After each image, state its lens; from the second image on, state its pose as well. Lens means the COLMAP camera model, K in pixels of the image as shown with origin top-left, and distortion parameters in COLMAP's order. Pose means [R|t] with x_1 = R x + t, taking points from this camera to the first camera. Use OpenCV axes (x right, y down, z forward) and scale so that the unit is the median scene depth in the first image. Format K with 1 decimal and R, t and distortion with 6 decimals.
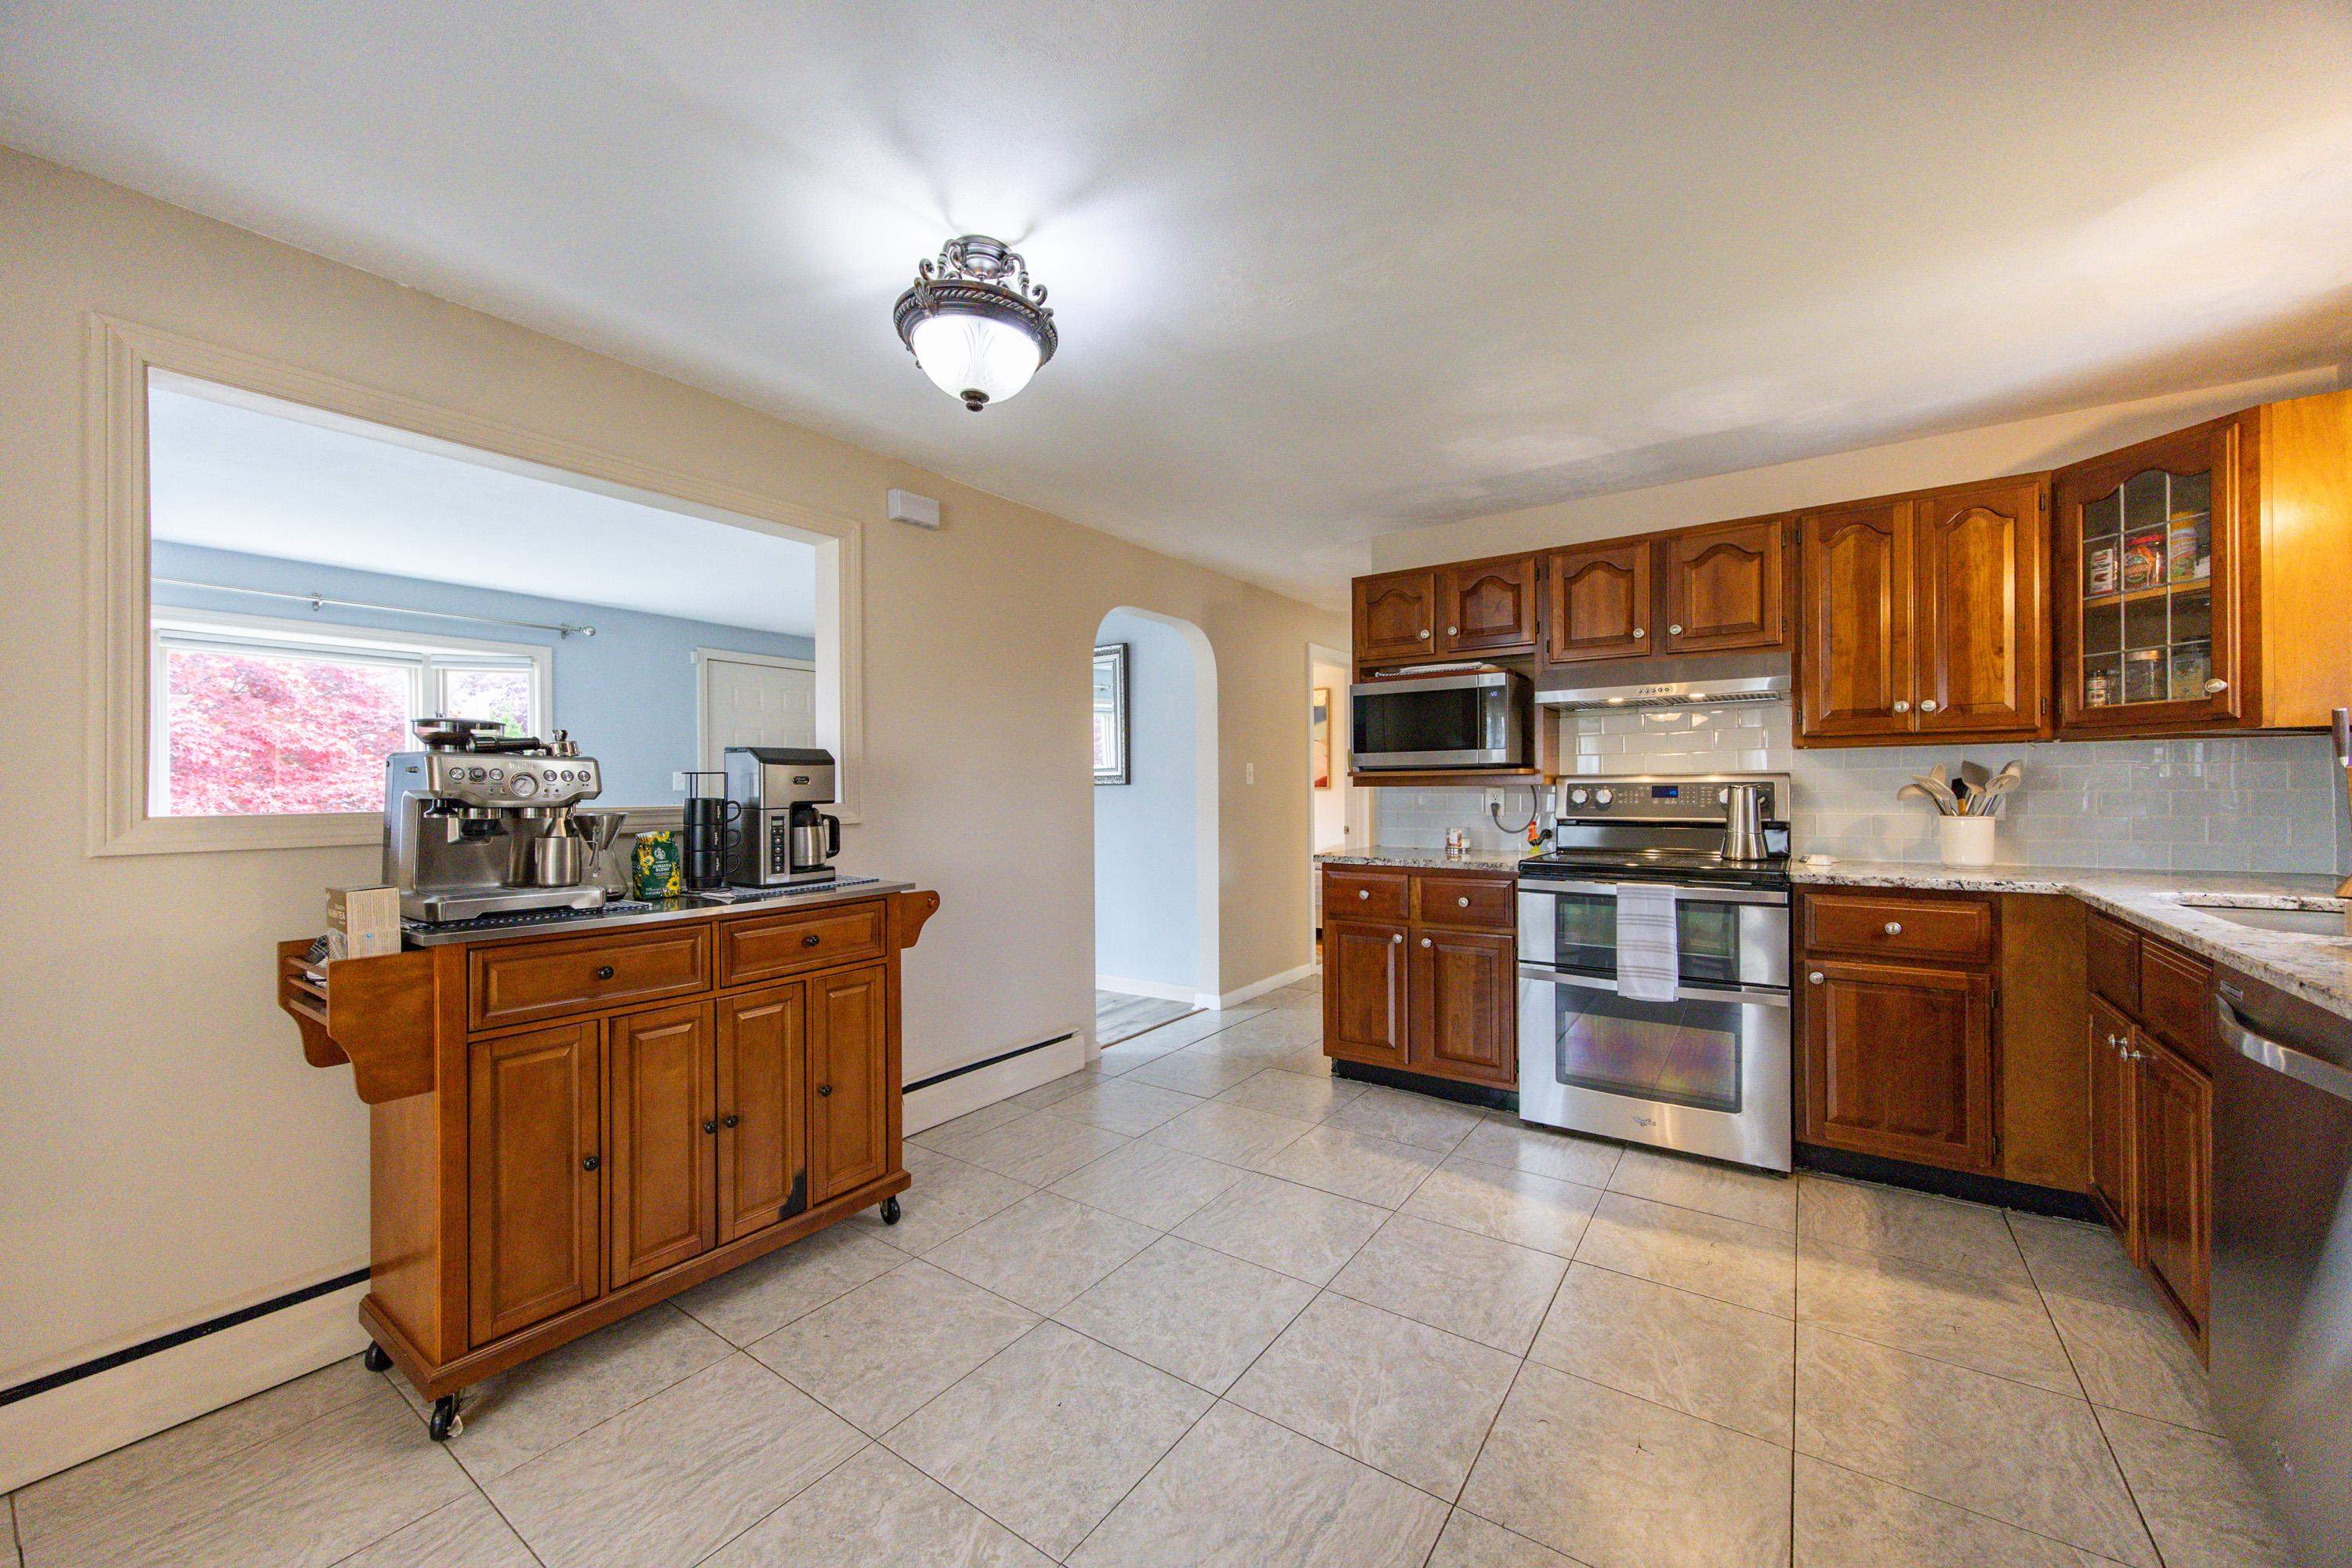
lens RADIAL K [[896.3, 0, 1175.6], [0, 896.3, 788.6], [0, 0, 1]] dist [0.000427, 0.000473]
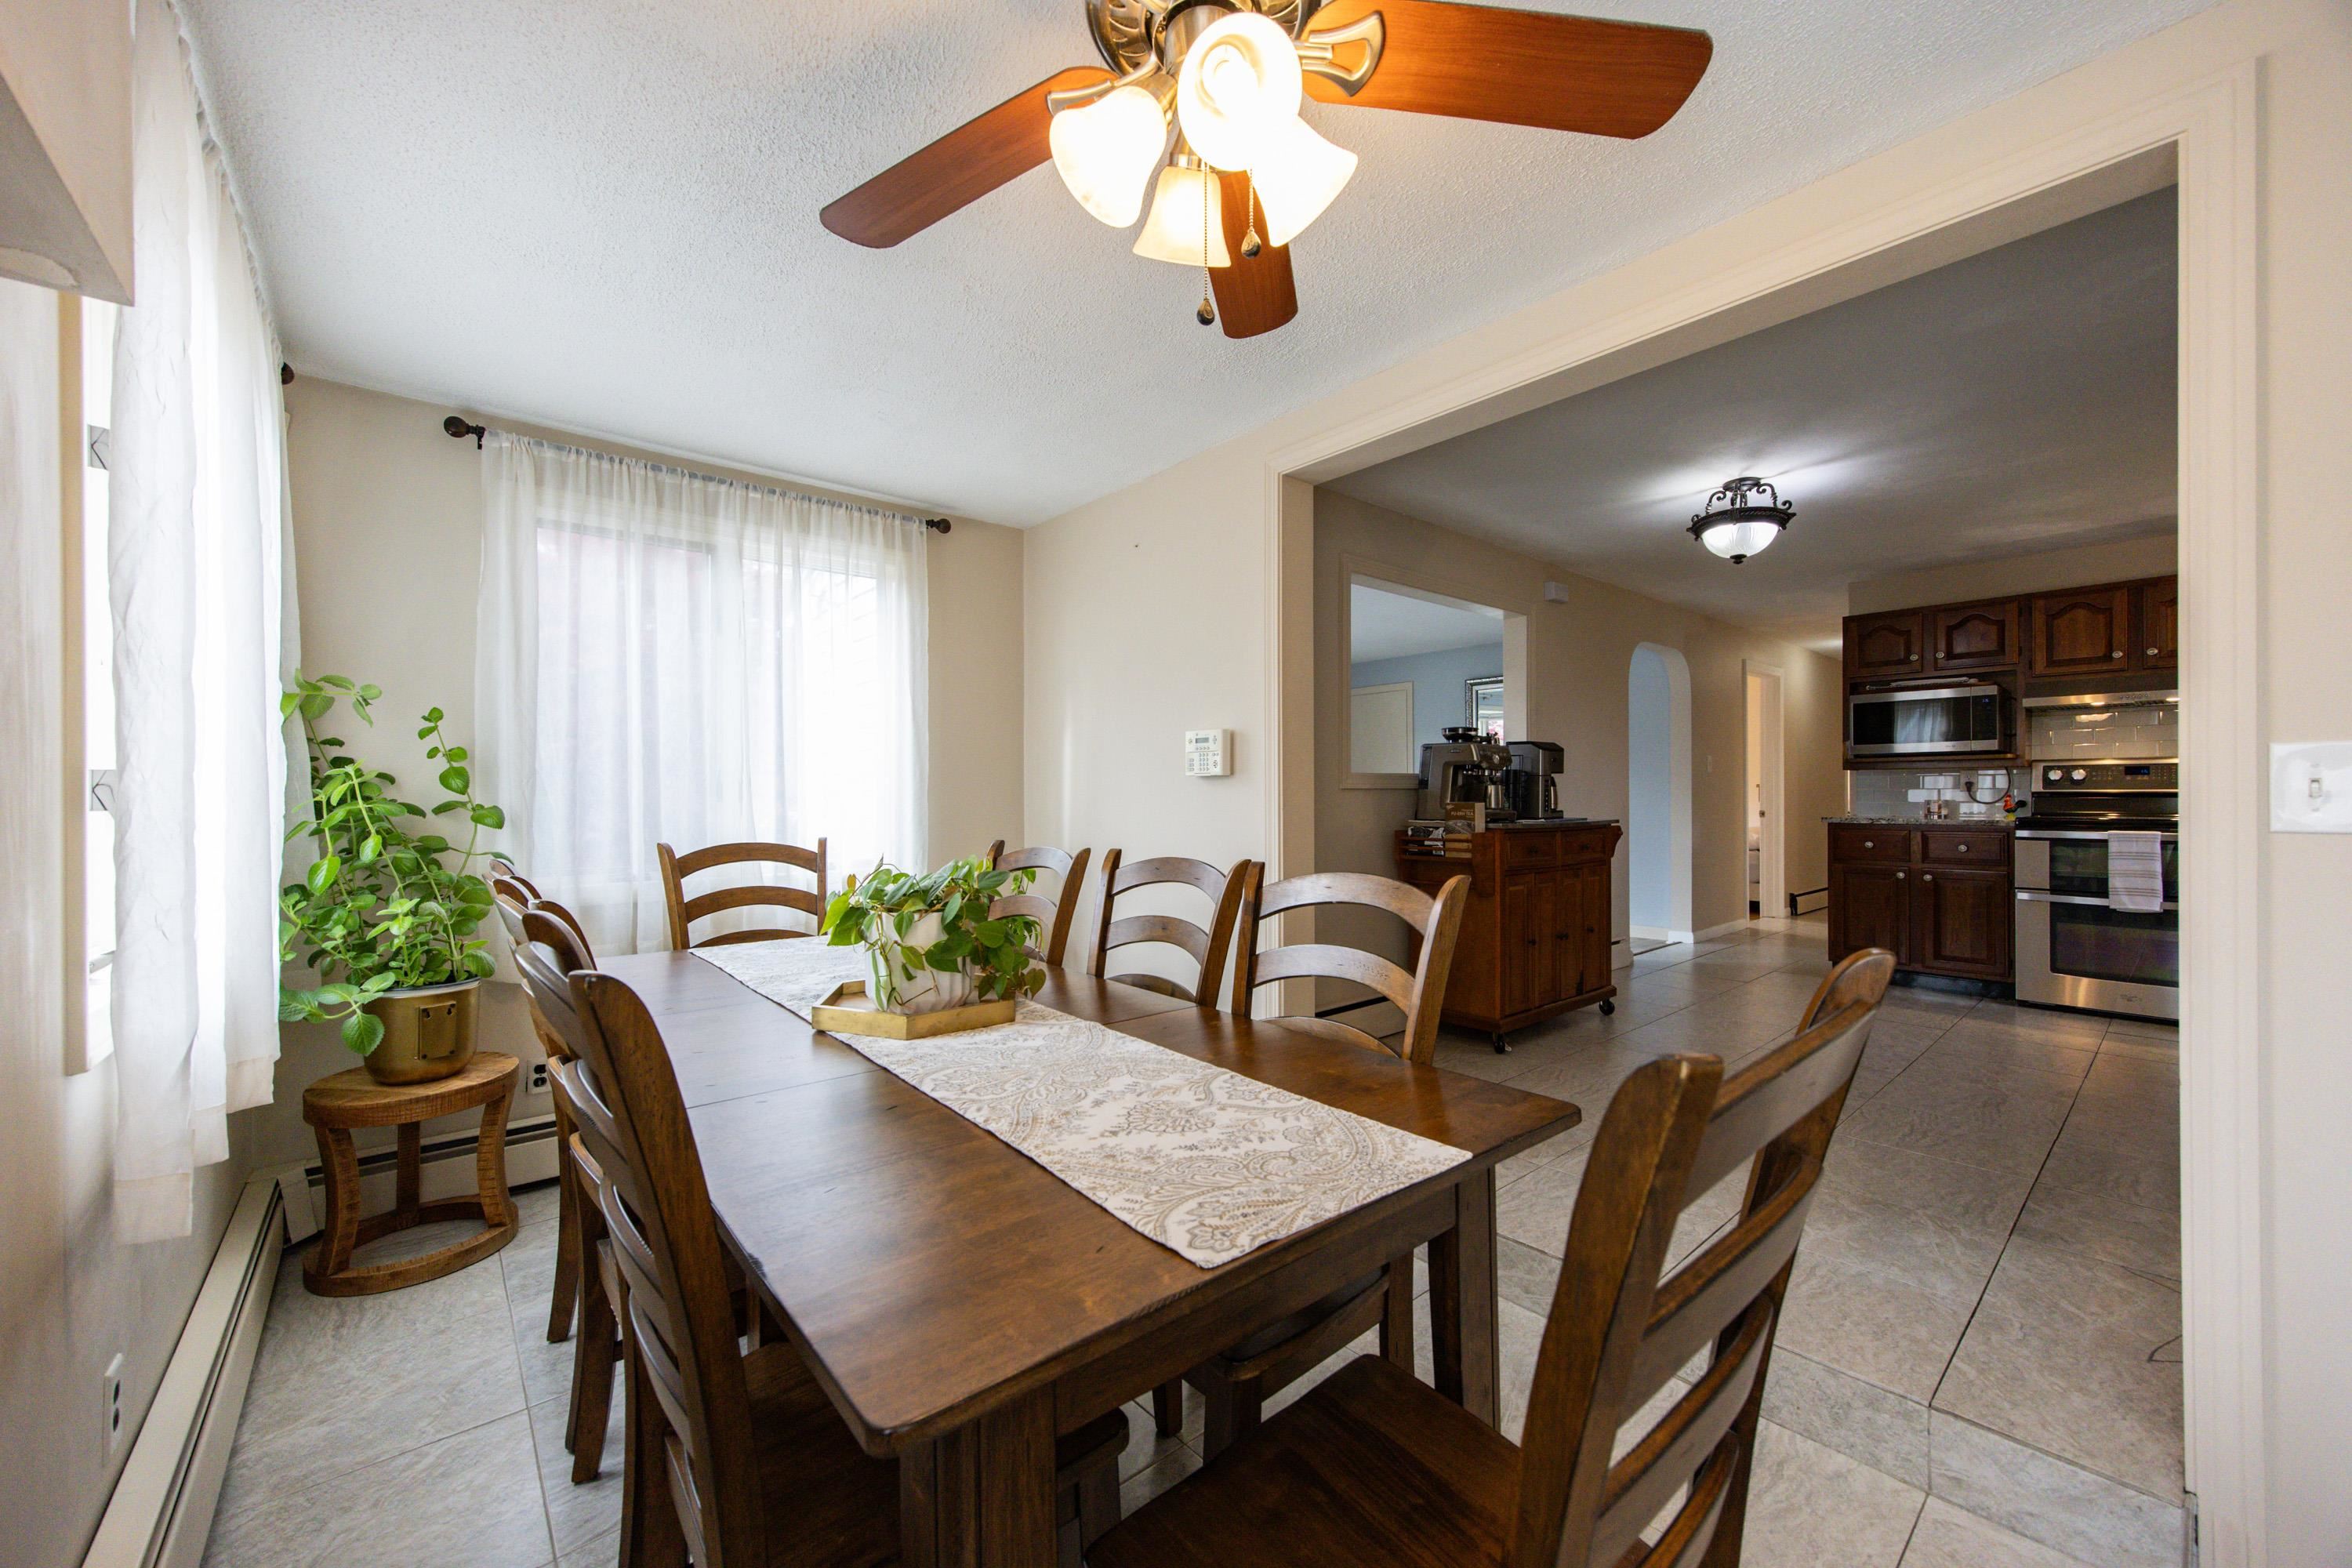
lens RADIAL K [[896.3, 0, 1169.0], [0, 896.3, 792.4], [0, 0, 1]] dist [0.000427, 0.000473]
pose [[0.968405, 0.003747, -0.249356, -0.593142], [-0.004378, 0.999988, -0.001975, 0.051007], [0.249346, 0.003004, 0.968410, -0.752411]]
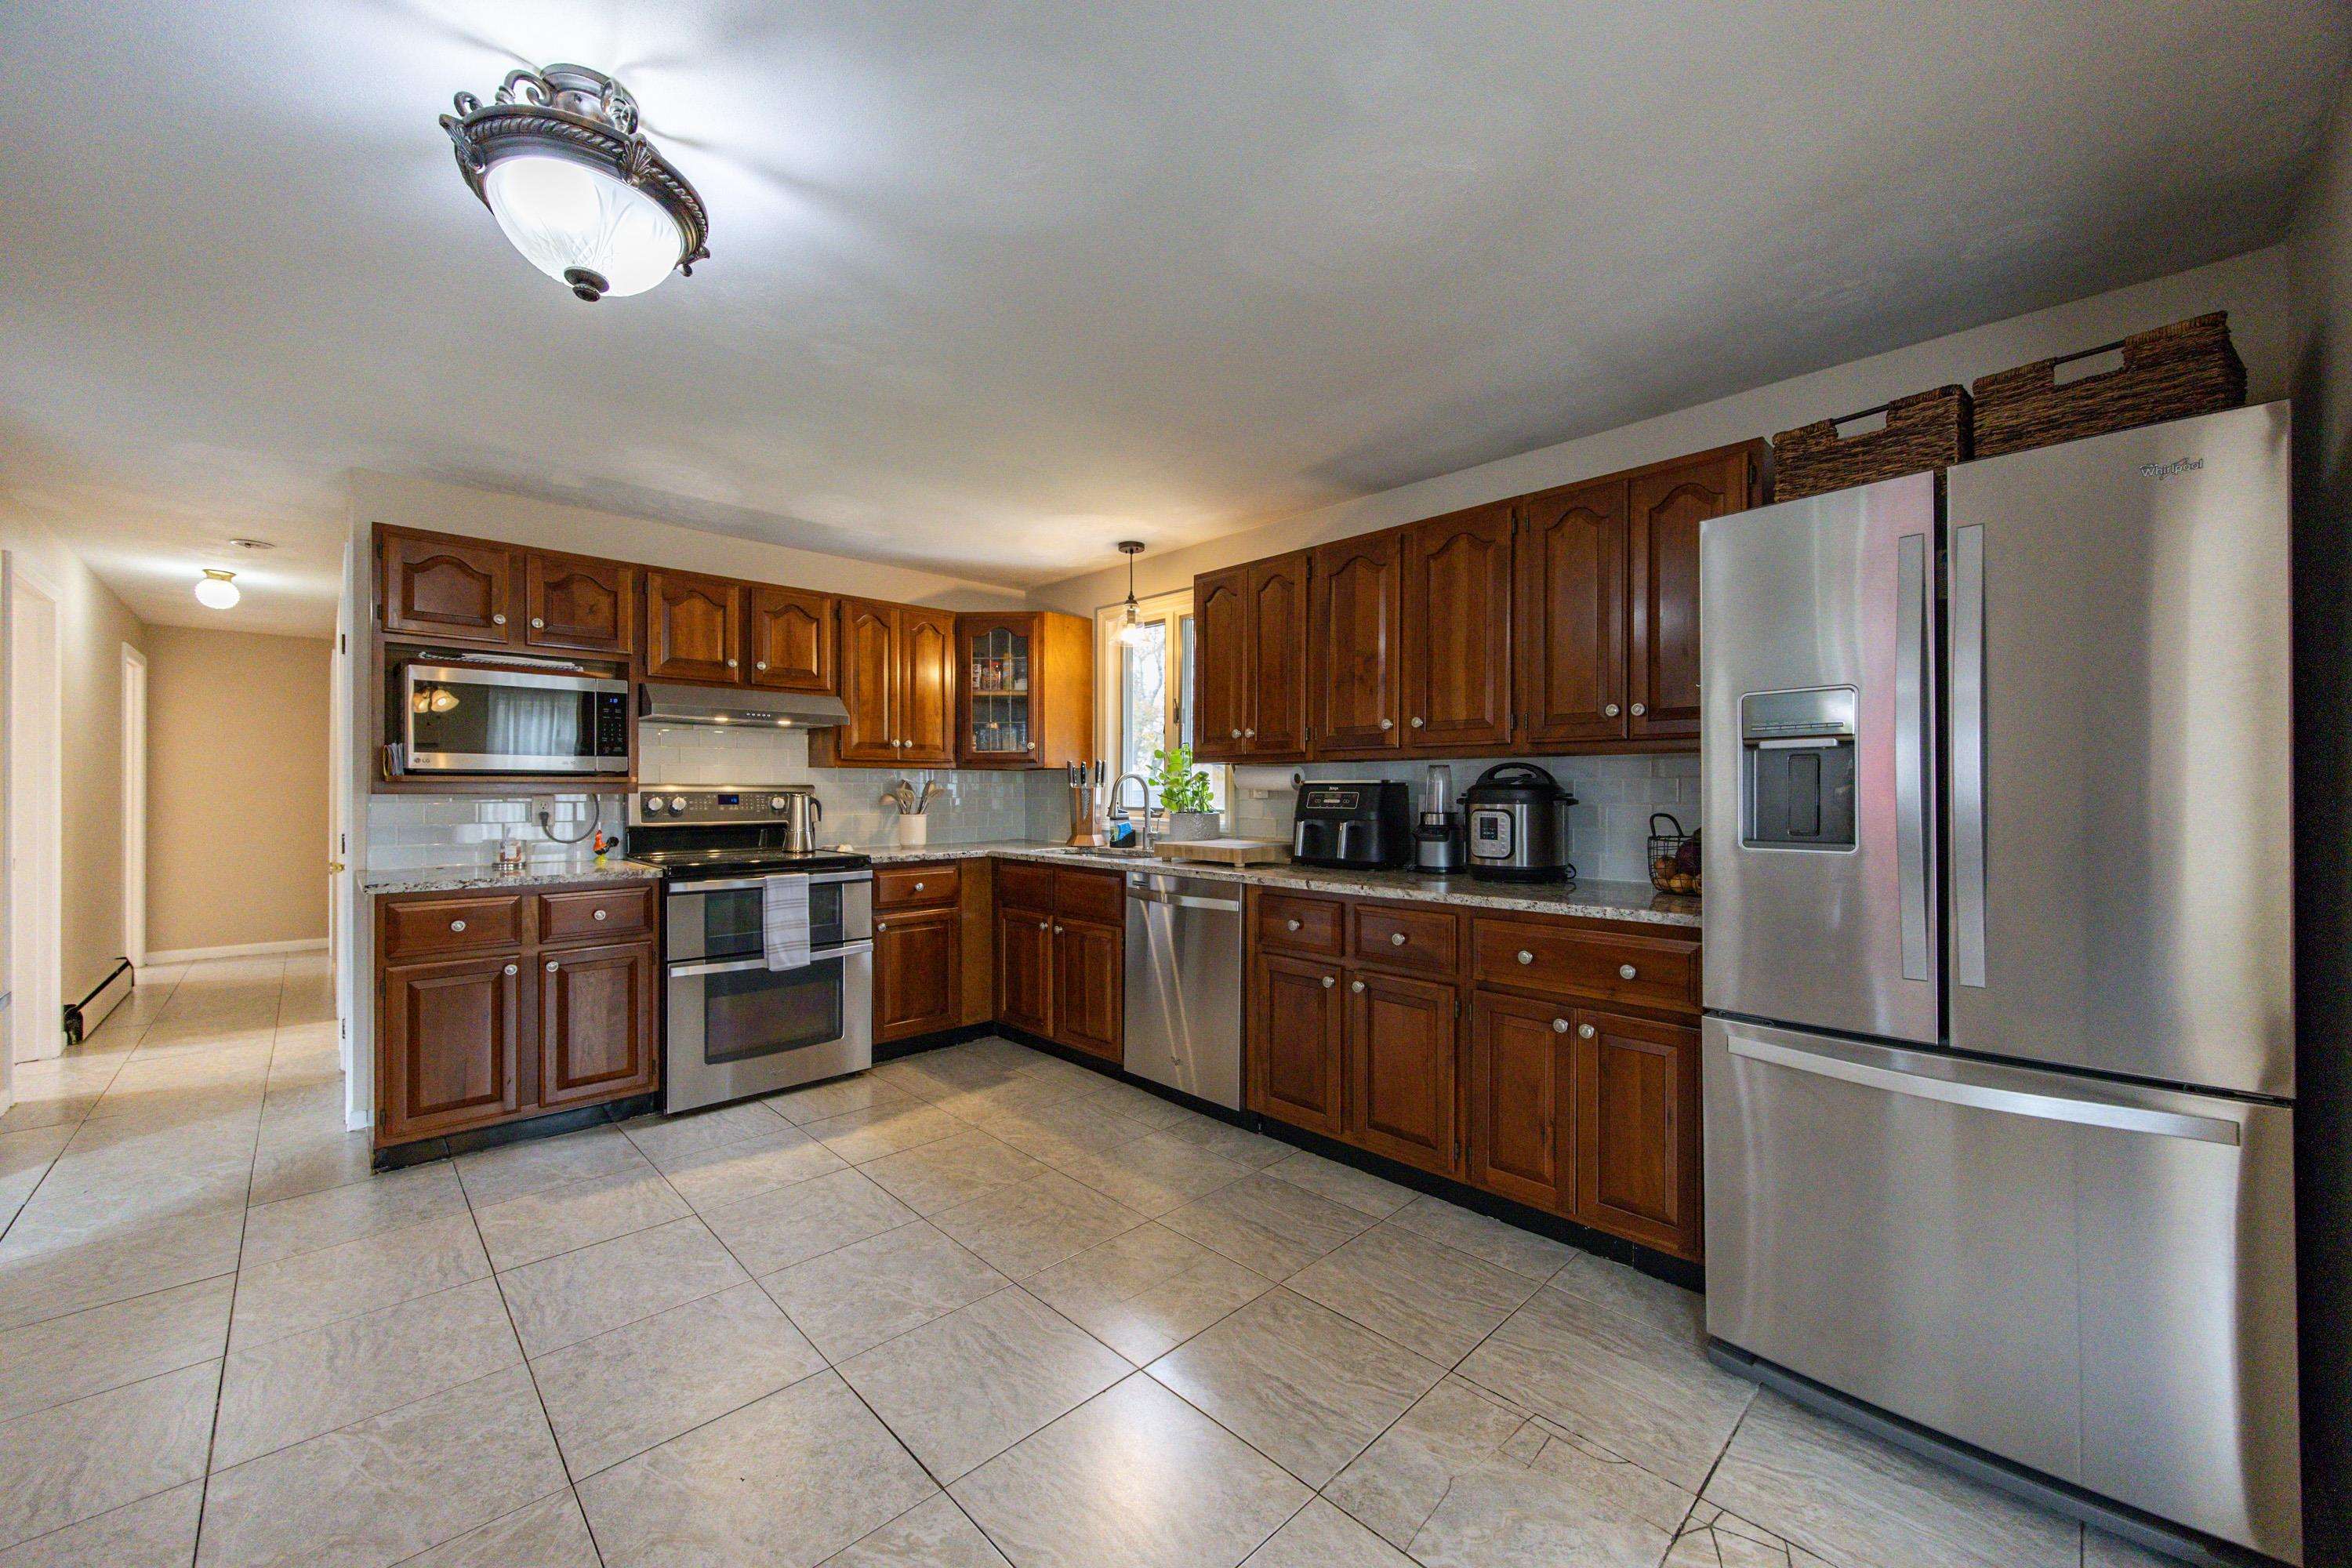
lens RADIAL K [[896.3, 0, 1171.0], [0, 896.3, 794.9], [0, 0, 1]] dist [0.000427, 0.000473]
pose [[0.187612, 0.001125, 0.982242, -0.558670], [-0.002245, 0.999997, -0.000716, -0.003154], [-0.982241, -0.002071, 0.187614, 0.241313]]
